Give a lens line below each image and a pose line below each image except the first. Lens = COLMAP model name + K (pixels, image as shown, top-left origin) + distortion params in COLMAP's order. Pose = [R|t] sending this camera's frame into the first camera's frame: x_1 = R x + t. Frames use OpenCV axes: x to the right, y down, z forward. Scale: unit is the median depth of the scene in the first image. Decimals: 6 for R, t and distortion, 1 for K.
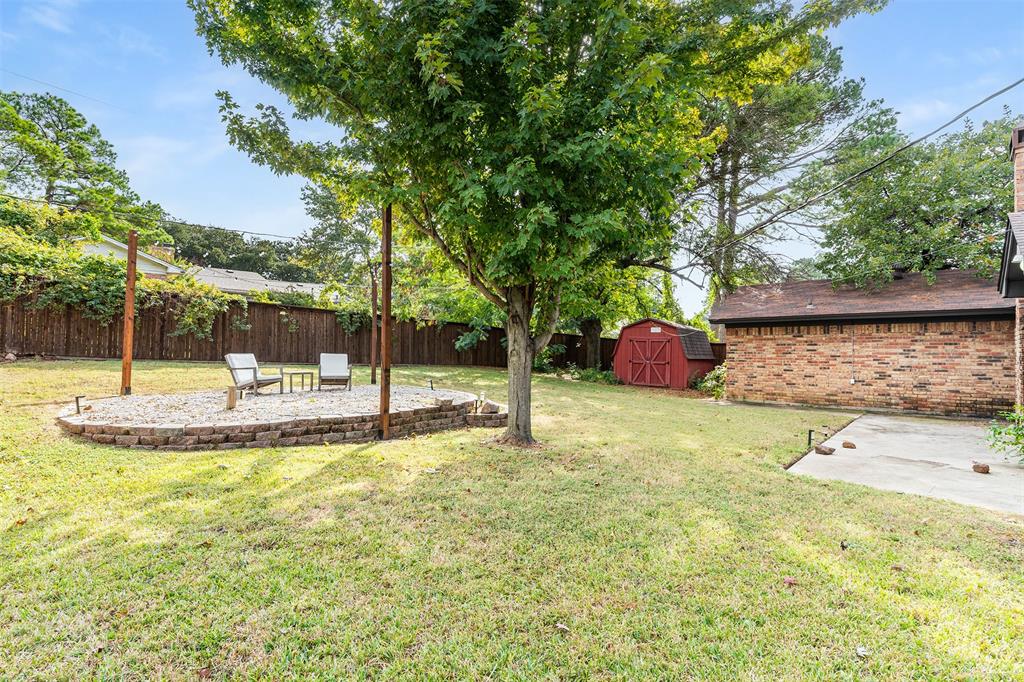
lens RADIAL K [[496.6, 0, 508.1], [0, 496.6, 338.0], [0, 0, 1]] dist [0.001709, -0.001182]
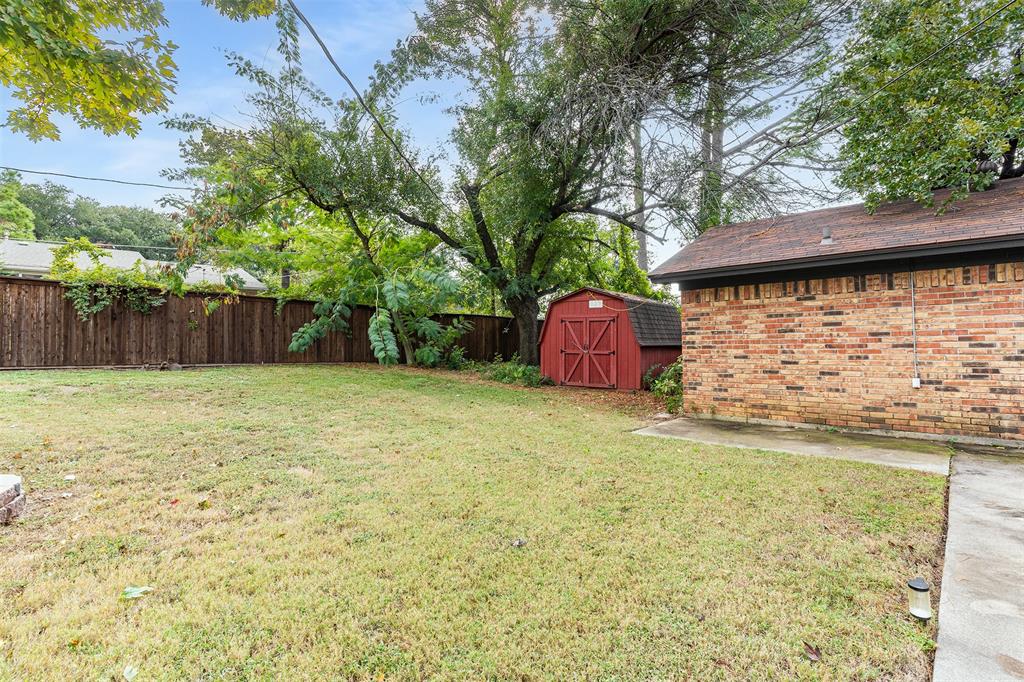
lens RADIAL K [[496.6, 0, 517.6], [0, 496.6, 326.8], [0, 0, 1]] dist [0.001709, -0.001182]
pose [[0.999733, -0.022906, -0.003193, 0.275300], [0.022889, 0.999724, -0.005237, 0.022602], [0.003312, 0.005162, 0.999981, 0.465779]]
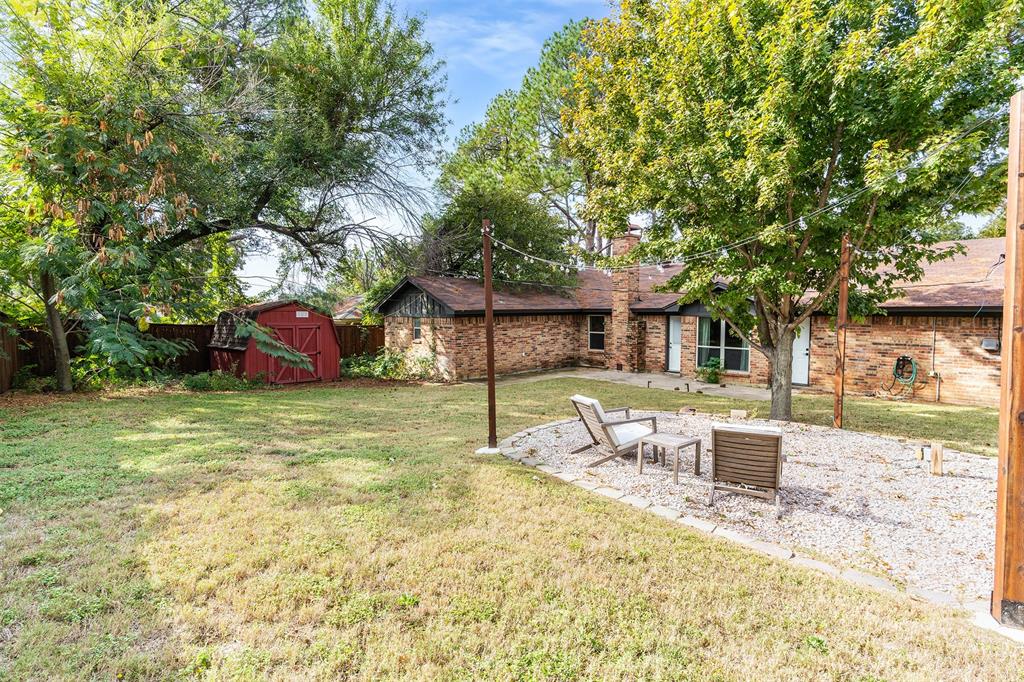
lens RADIAL K [[496.6, 0, 503.7], [0, 496.6, 339.0], [0, 0, 1]] dist [0.001709, -0.001182]
pose [[0.127899, -0.064916, 0.989660, -0.733646], [-0.013997, 0.997638, 0.067248, -0.053567], [-0.991688, -0.022453, 0.126688, 0.820245]]
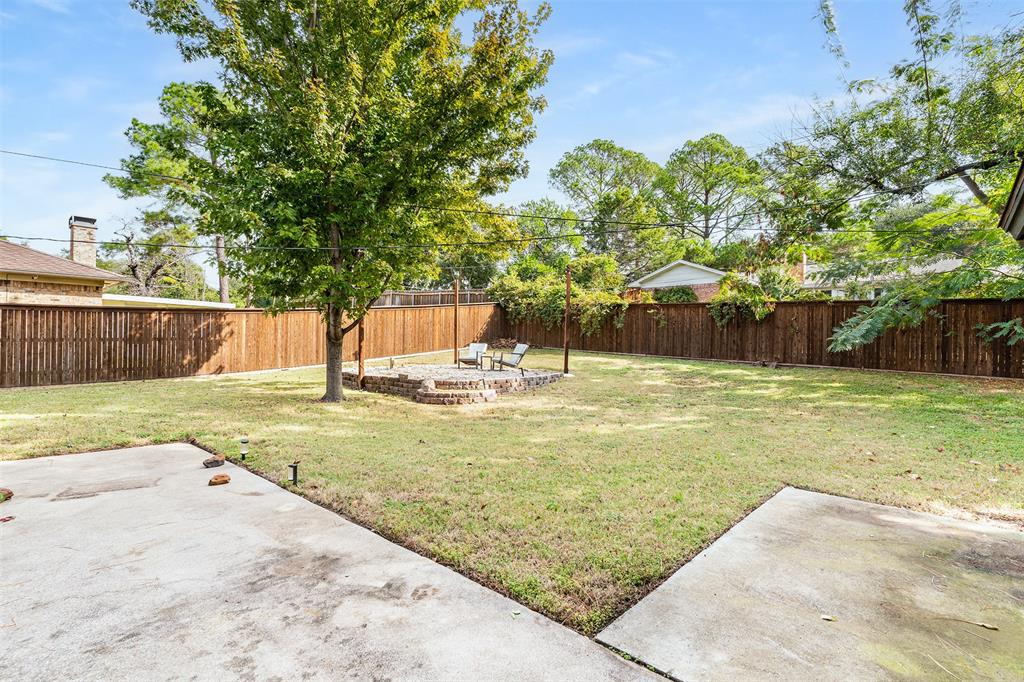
lens RADIAL K [[496.6, 0, 508.4], [0, 496.6, 342.2], [0, 0, 1]] dist [0.001709, -0.001182]
pose [[-0.006173, -0.011363, -0.999916, 0.746897], [0.008181, 0.999901, -0.011413, 0.033836], [0.999947, -0.008251, -0.006079, 0.785697]]
